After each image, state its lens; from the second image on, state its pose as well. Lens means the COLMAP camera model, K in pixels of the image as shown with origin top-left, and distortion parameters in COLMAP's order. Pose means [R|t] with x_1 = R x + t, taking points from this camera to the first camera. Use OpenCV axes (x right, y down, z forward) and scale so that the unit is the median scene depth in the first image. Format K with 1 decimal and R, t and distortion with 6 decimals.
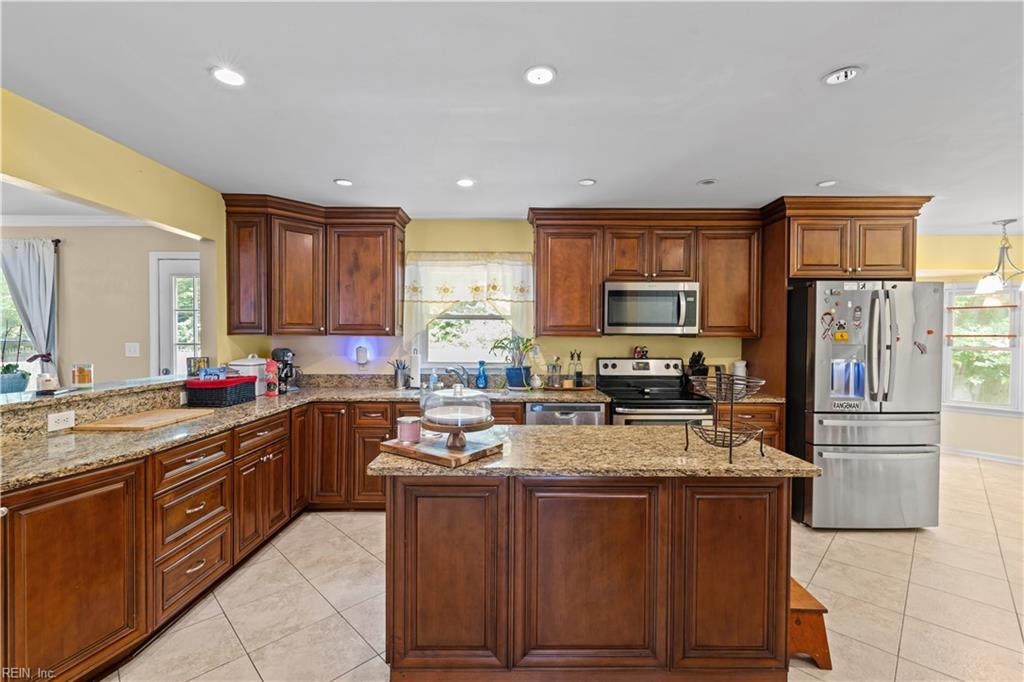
lens RADIAL K [[439.7, 0, 511.6], [0, 439.7, 343.2], [0, 0, 1]] dist [0.001274, 0.000371]
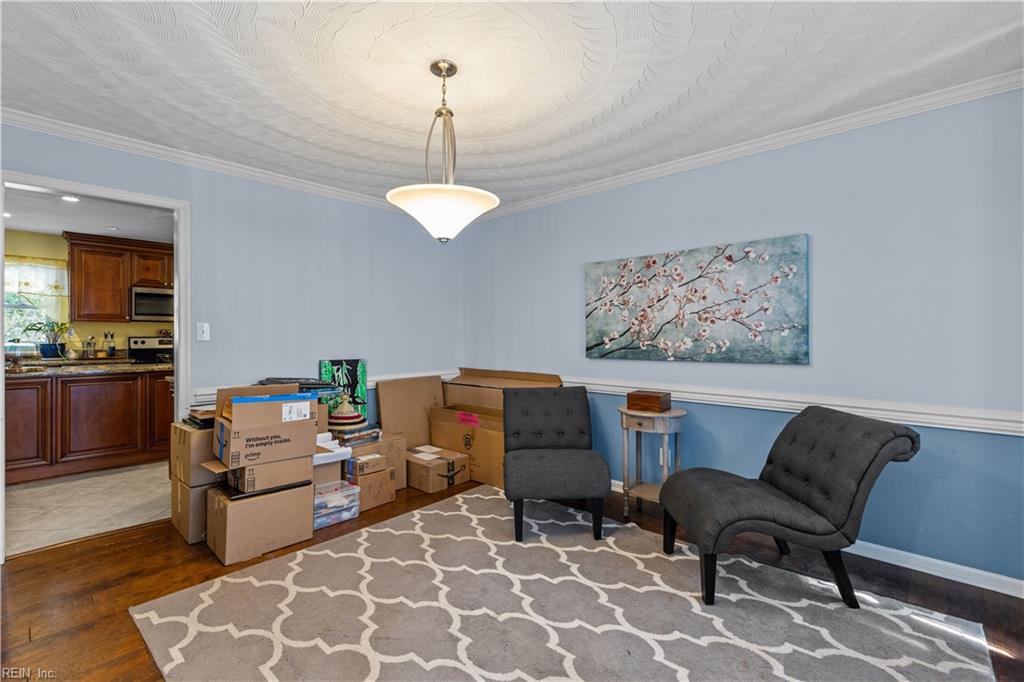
lens RADIAL K [[462.6, 0, 511.4], [0, 462.6, 336.5], [0, 0, 1]] dist [-0.000968, 0.000013]
pose [[0.689538, -0.004451, 0.724236, -0.044488], [0.015112, 0.999852, -0.008243, 0.067877], [-0.724092, 0.016628, 0.689503, -1.058508]]
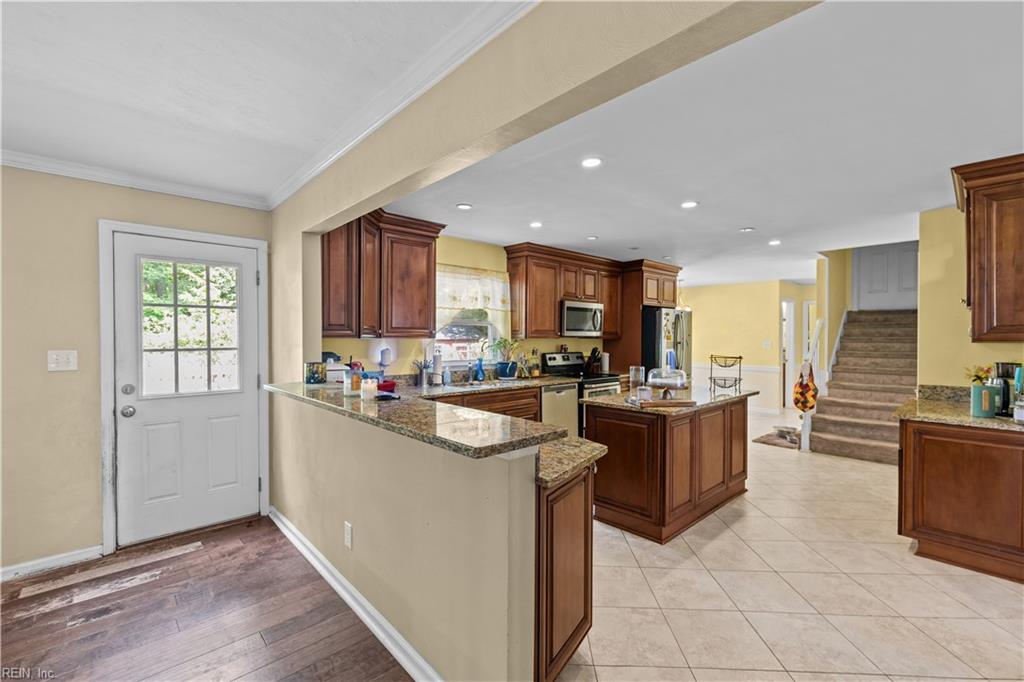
lens RADIAL K [[439.7, 0, 511.6], [0, 439.7, 343.2], [0, 0, 1]] dist [0.001274, 0.000371]
pose [[0.735309, -0.011941, 0.677626, -0.886228], [0.012565, 0.999913, 0.003986, -0.005970], [-0.677615, 0.005584, 0.735395, 0.049406]]
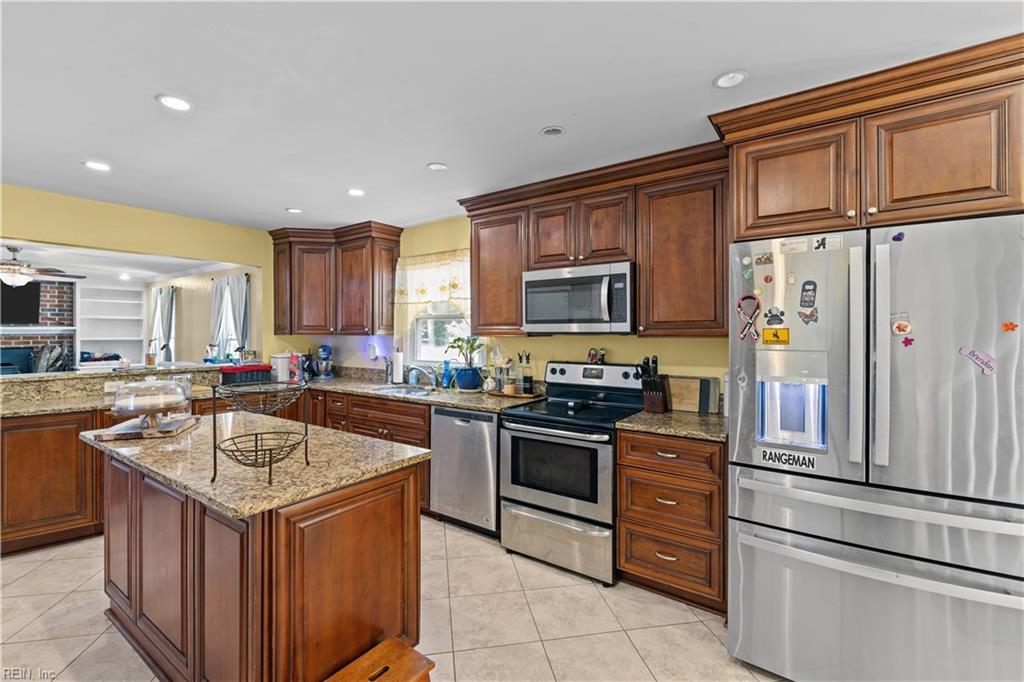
lens RADIAL K [[446.4, 0, 511.1], [0, 446.4, 332.8], [0, 0, 1]] dist [-0.000361, -0.000370]
pose [[0.813531, -0.004105, -0.581507, 0.682621], [-0.007009, 0.999833, -0.016864, -0.006157], [0.581479, 0.017795, 0.813367, 0.281133]]
